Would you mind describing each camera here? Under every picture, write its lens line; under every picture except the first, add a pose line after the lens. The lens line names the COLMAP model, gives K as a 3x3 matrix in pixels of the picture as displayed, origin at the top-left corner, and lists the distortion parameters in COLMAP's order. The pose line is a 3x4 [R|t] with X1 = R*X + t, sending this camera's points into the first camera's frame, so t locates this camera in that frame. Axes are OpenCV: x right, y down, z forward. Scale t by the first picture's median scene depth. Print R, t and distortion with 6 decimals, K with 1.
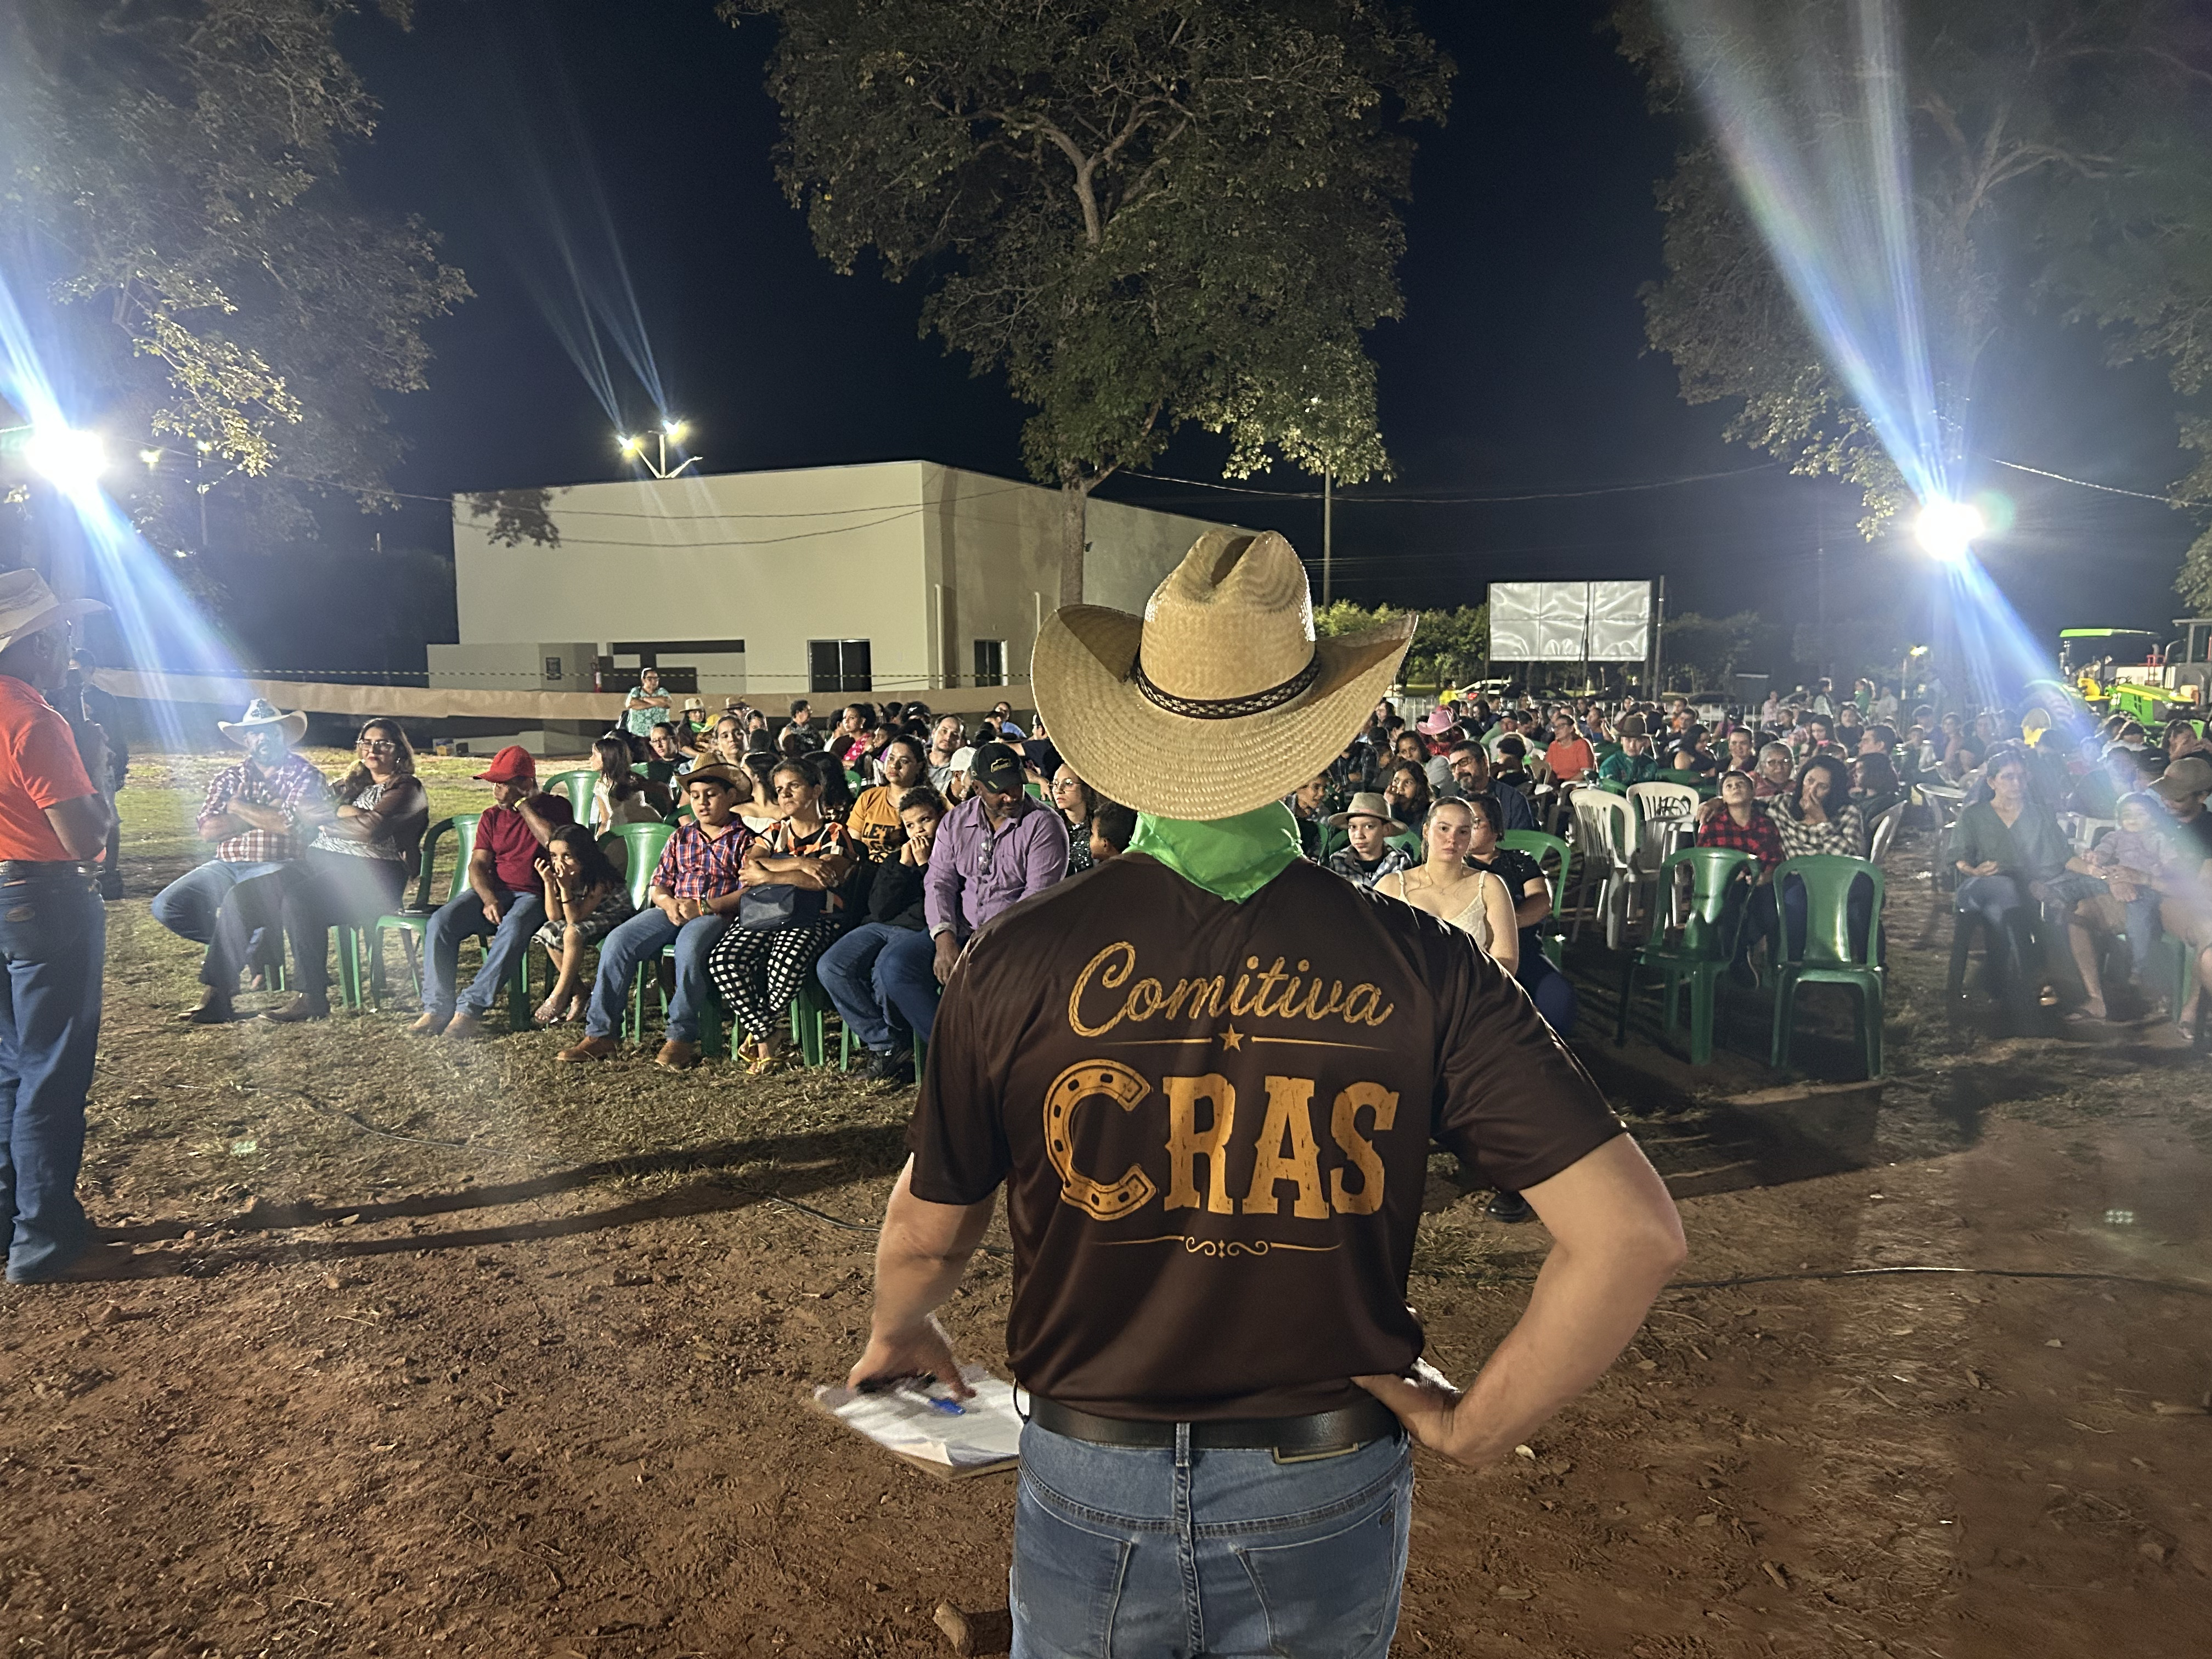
lens RADIAL K [[1666.7, 0, 1101.6], [0, 1666.7, 840.3], [0, 0, 1]] dist [0.049003, -0.048508]
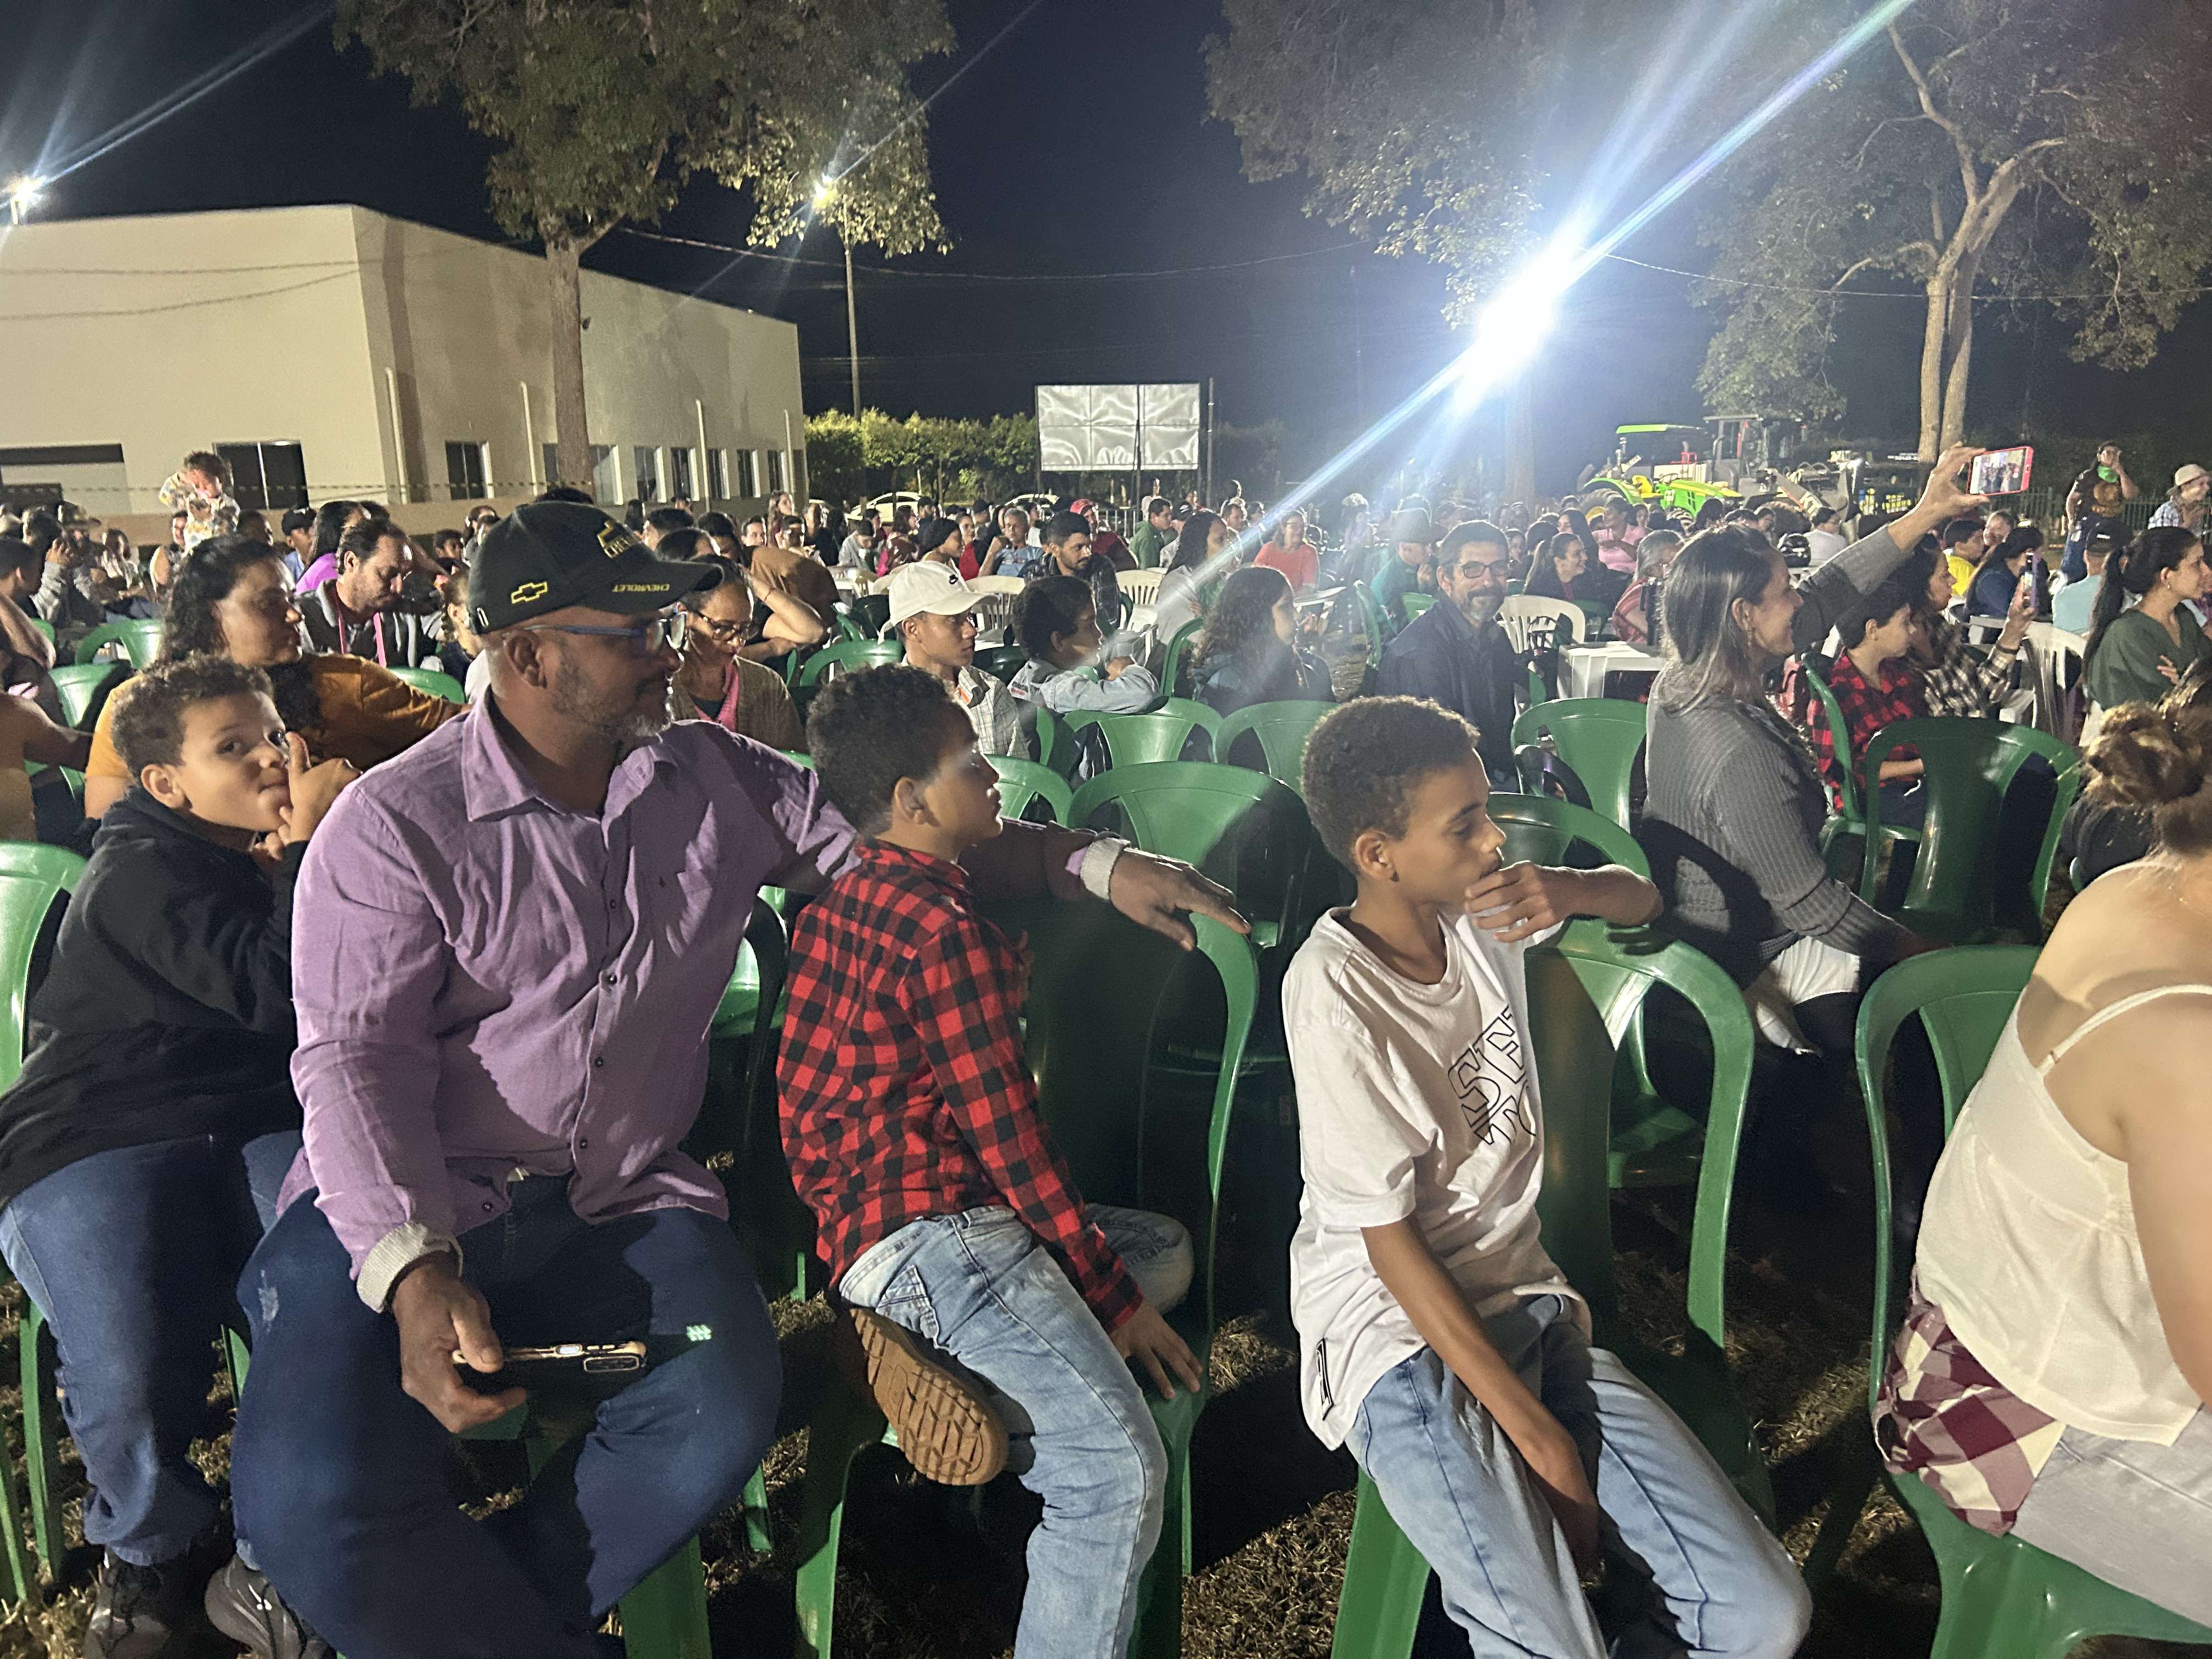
lens RADIAL K [[1666.7, 0, 1122.0], [0, 1666.7, 828.7], [0, 0, 1]] dist [0.049003, -0.048508]
pose [[0.956423, -0.072403, 0.282865, -0.008725], [0.044434, 0.993576, 0.104080, -0.005455], [-0.288583, -0.086976, 0.953496, 0.138771]]
